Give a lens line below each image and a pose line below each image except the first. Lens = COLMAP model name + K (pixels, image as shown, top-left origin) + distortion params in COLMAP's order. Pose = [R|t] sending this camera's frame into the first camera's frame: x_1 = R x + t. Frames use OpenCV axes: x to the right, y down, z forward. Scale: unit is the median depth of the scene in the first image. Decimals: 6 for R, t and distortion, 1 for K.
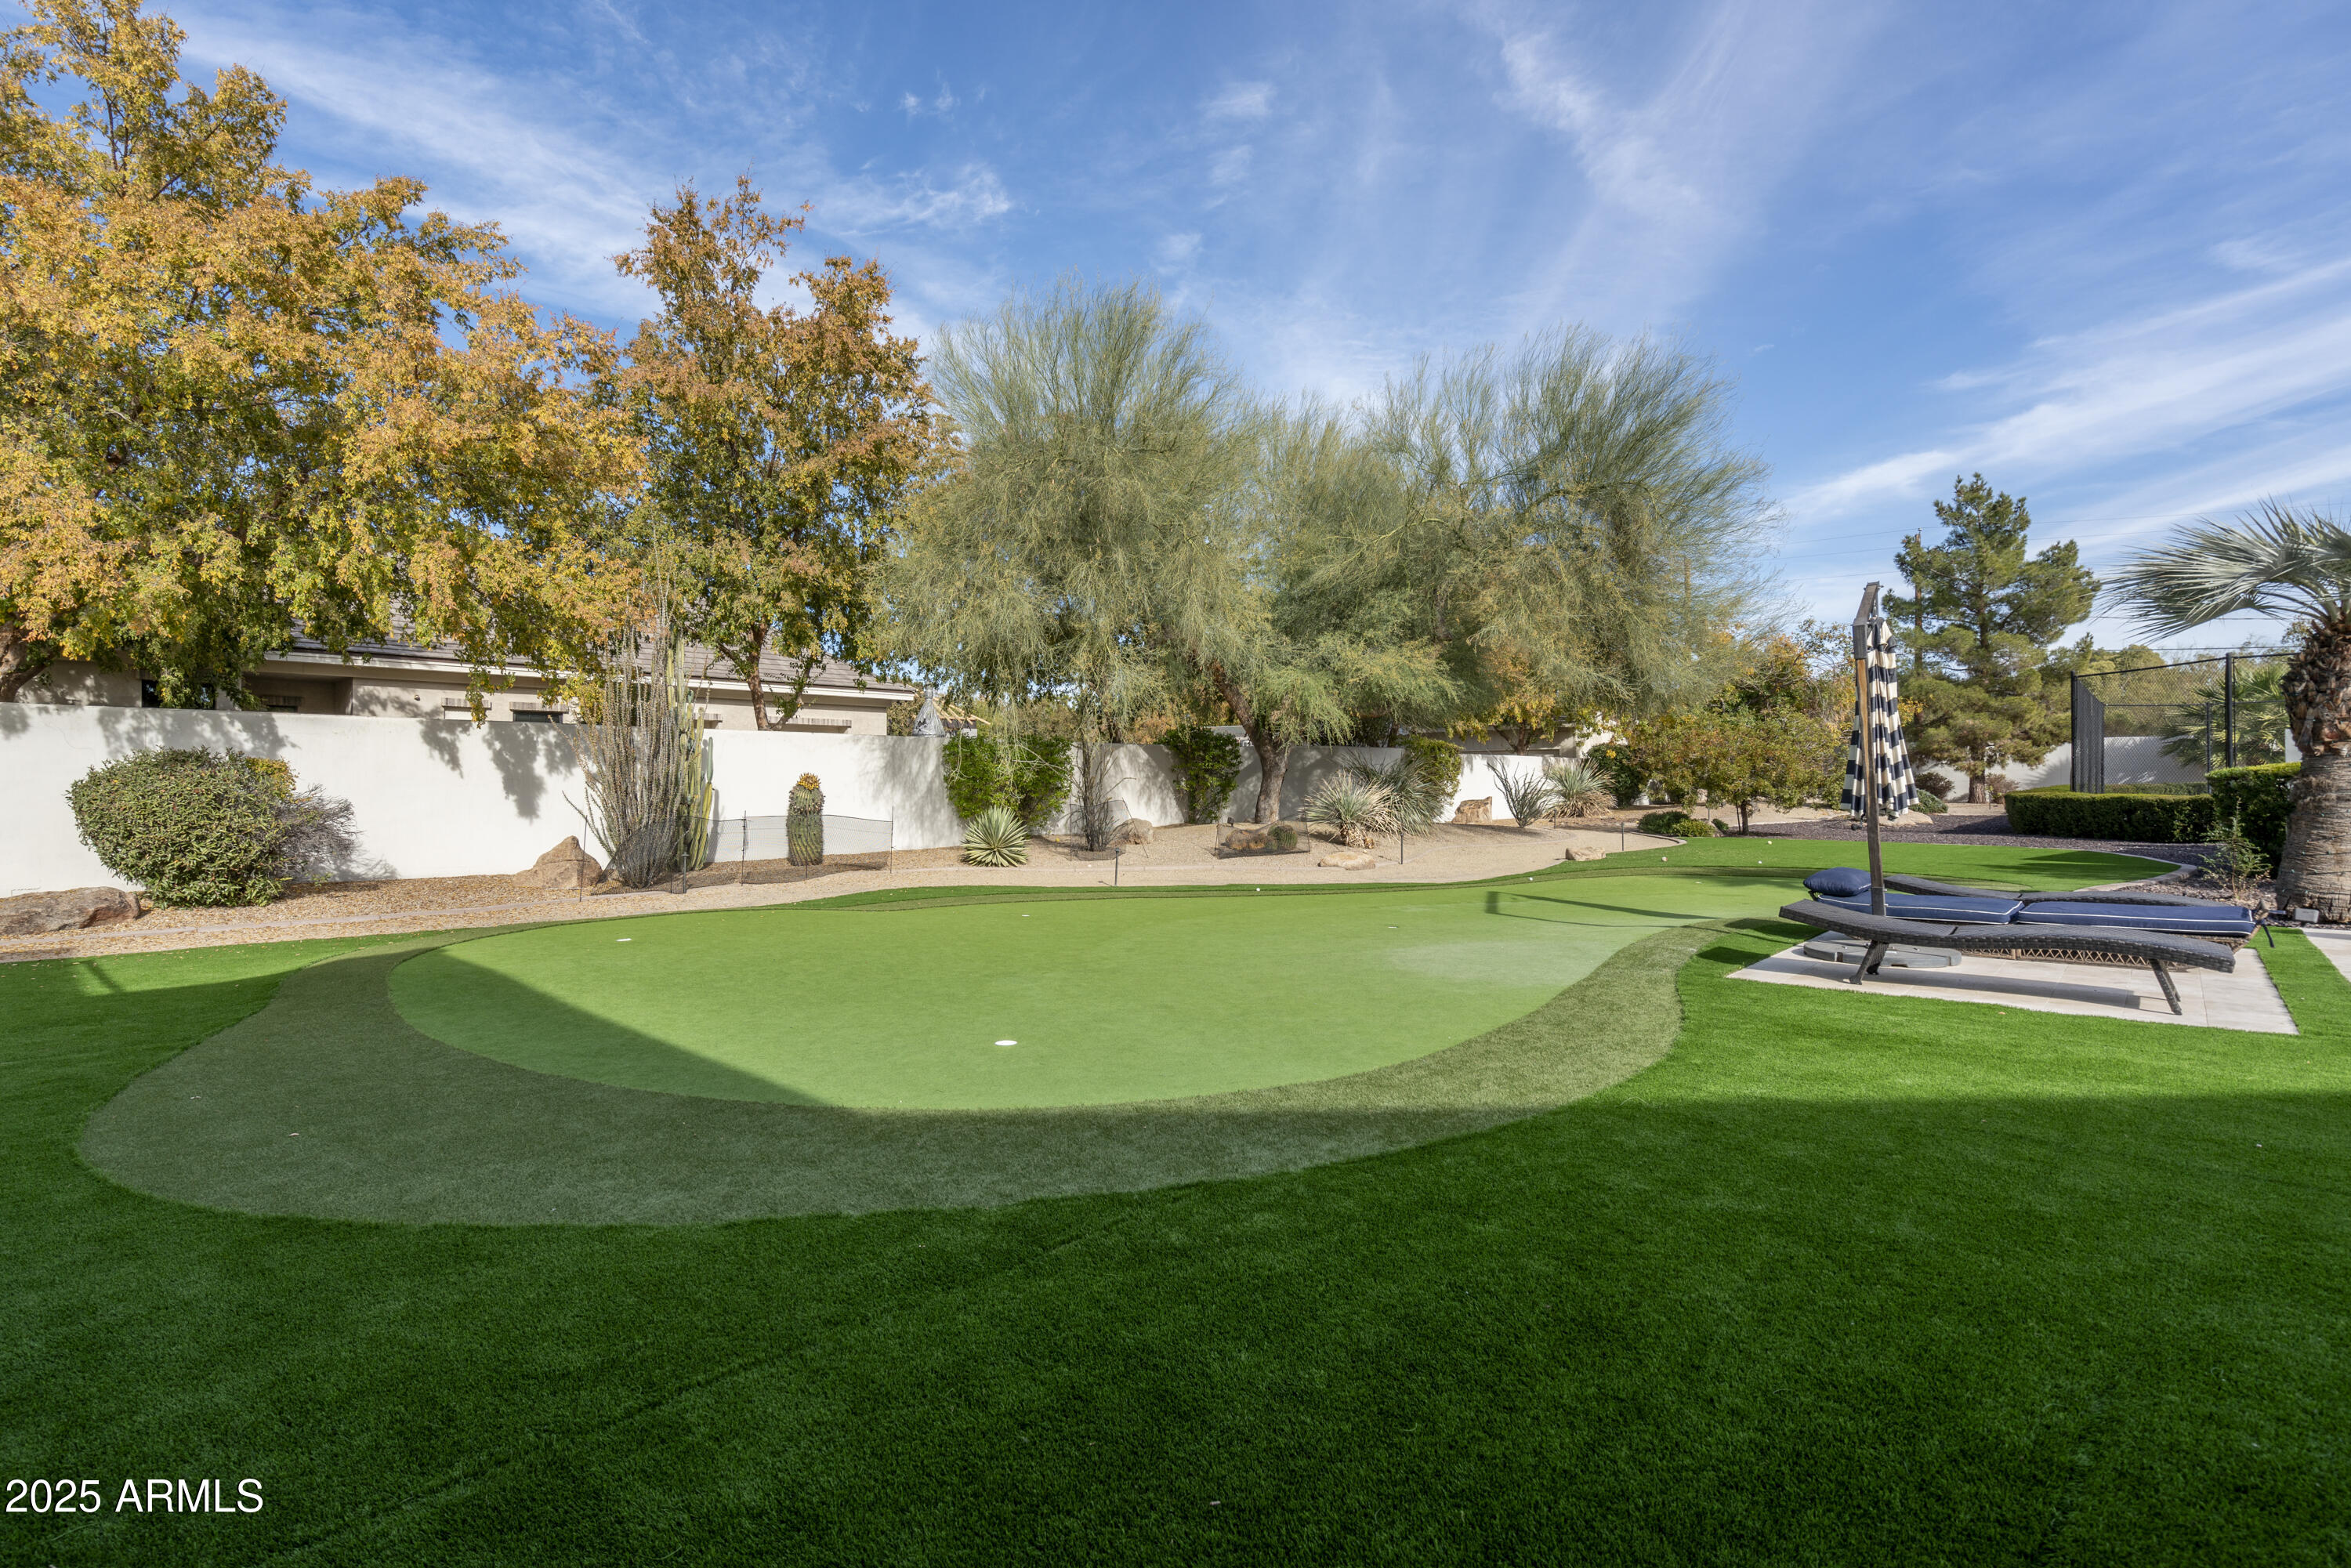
lens RADIAL K [[1063.2, 0, 1169.9], [0, 1063.2, 778.5], [0, 0, 1]] dist [-0.002903, -0.000588]
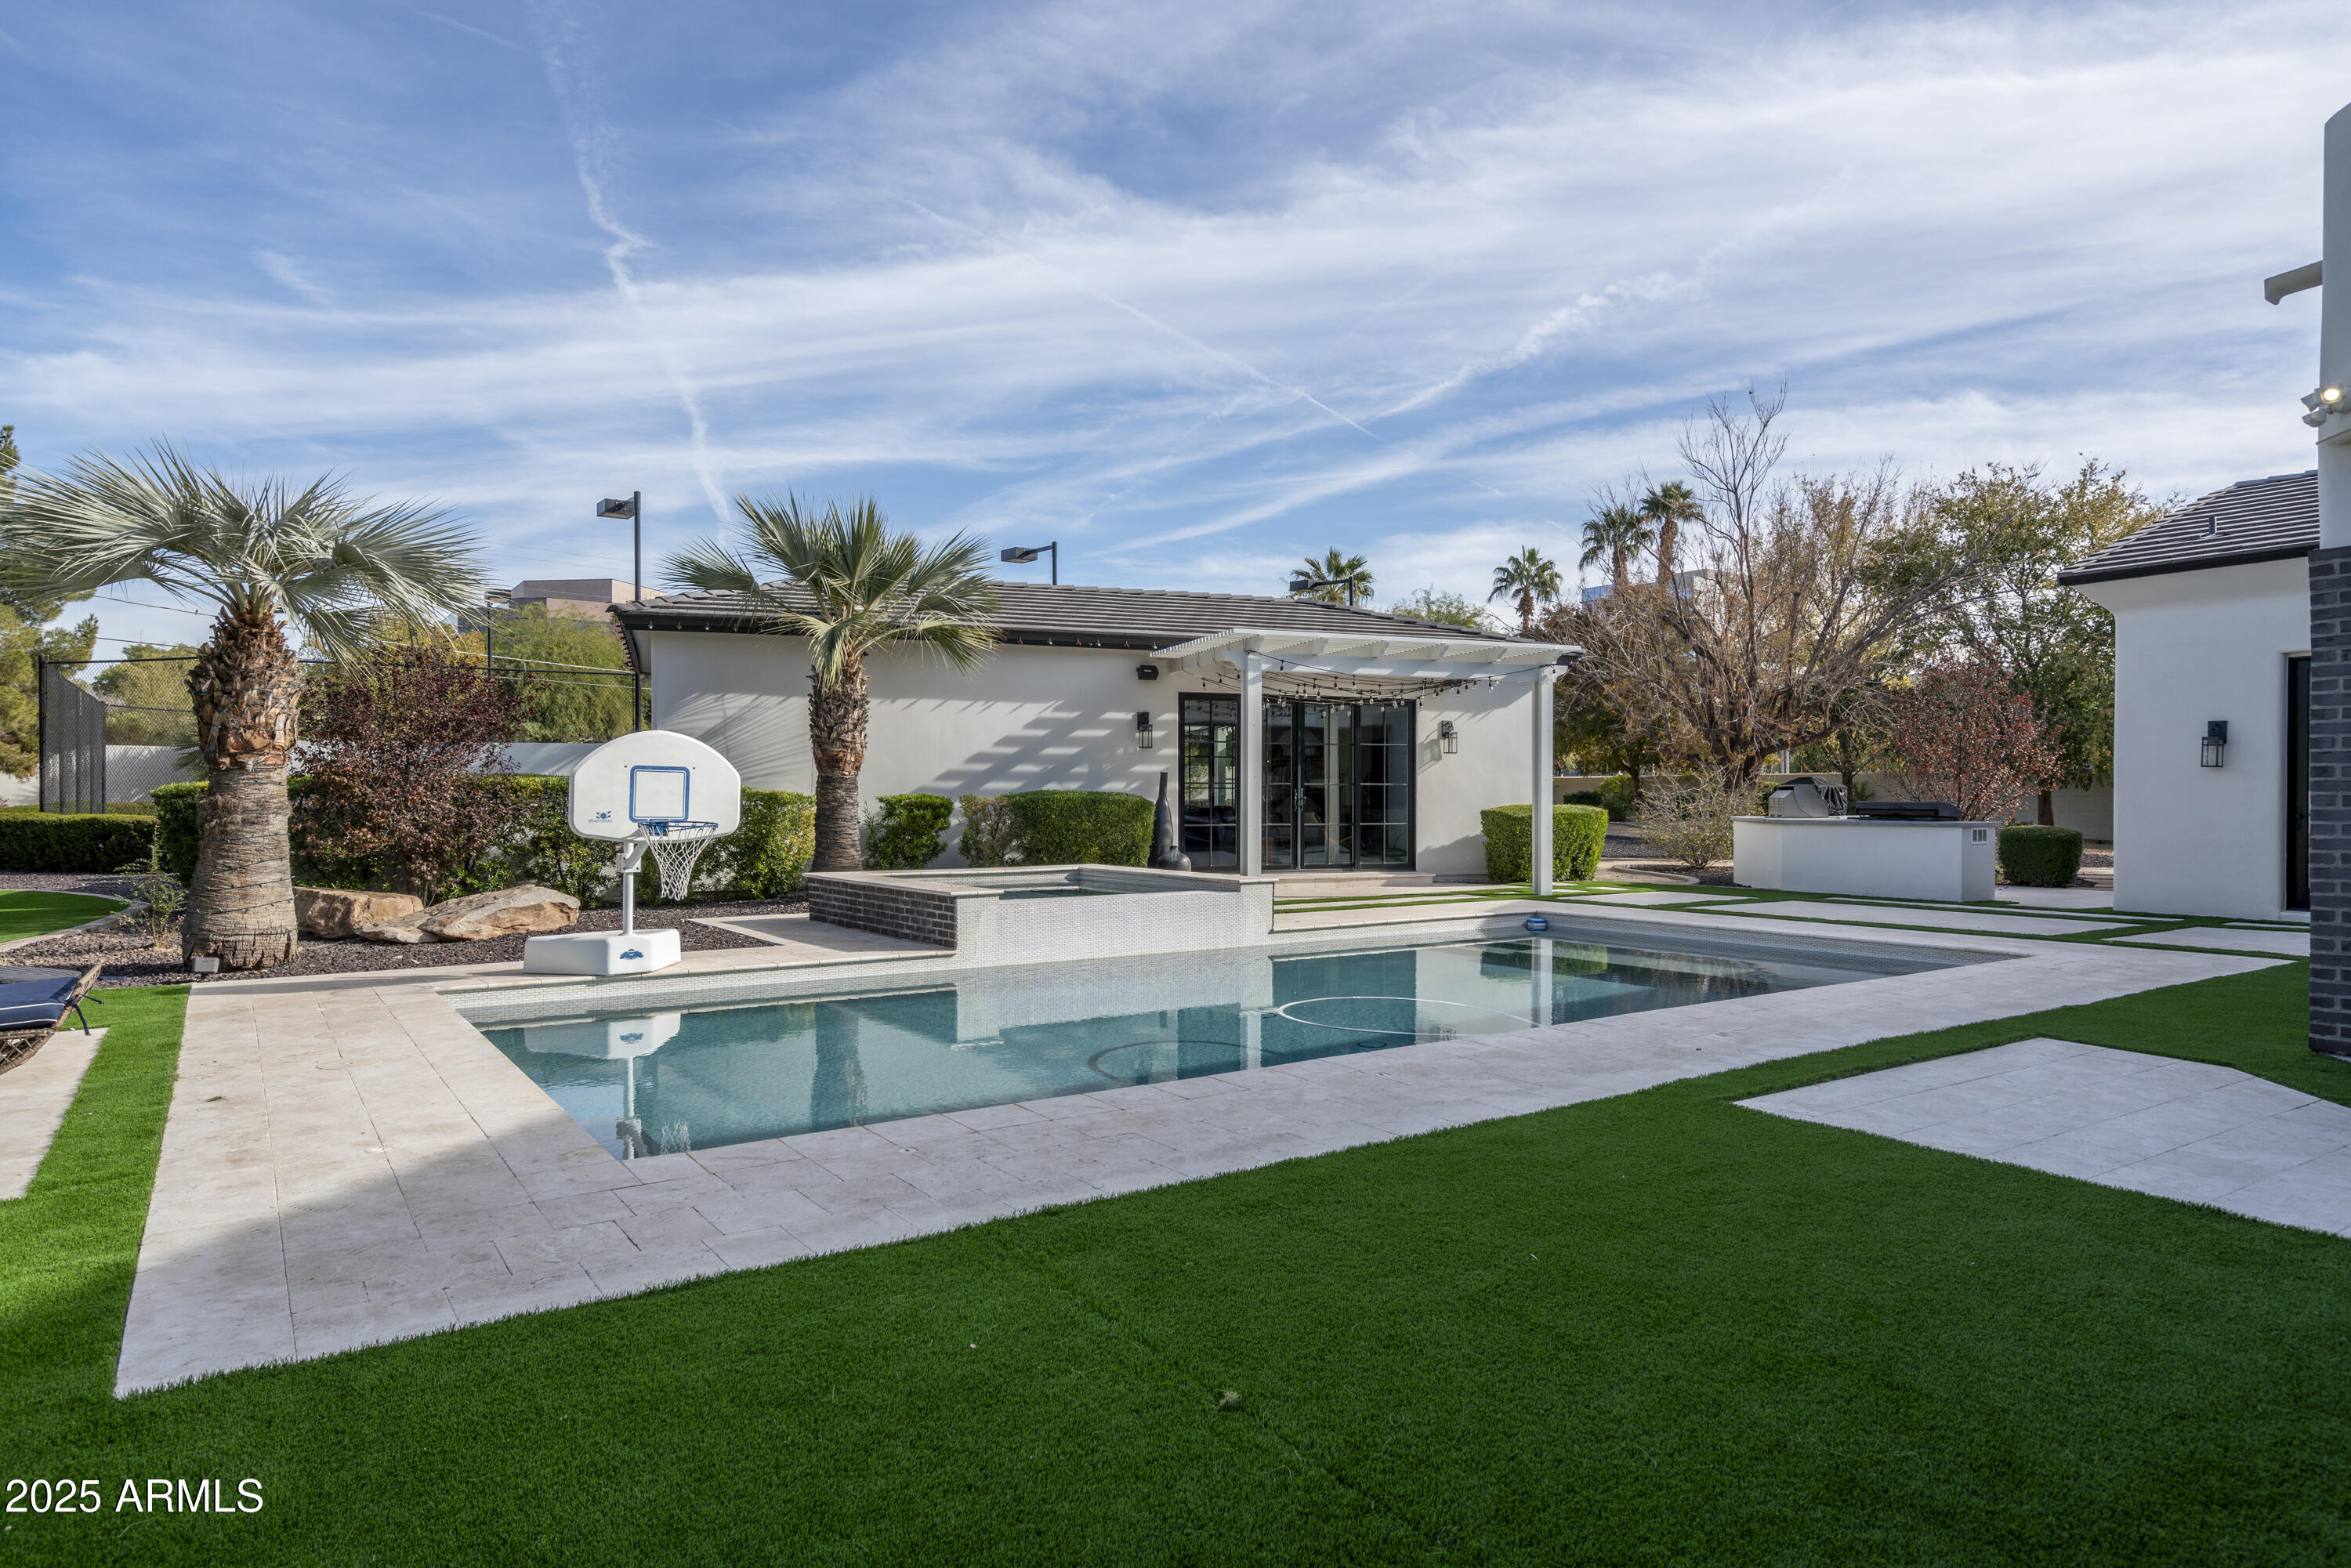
lens RADIAL K [[1357.6, 0, 1167.6], [0, 1357.6, 793.5], [0, 0, 1]] dist [-0.002285, -0.000164]
pose [[0.183823, 0.008561, 0.982922, 0.176844], [-0.007970, 0.999942, -0.007219, -0.001208], [-0.982927, -0.006507, 0.183881, 0.078083]]
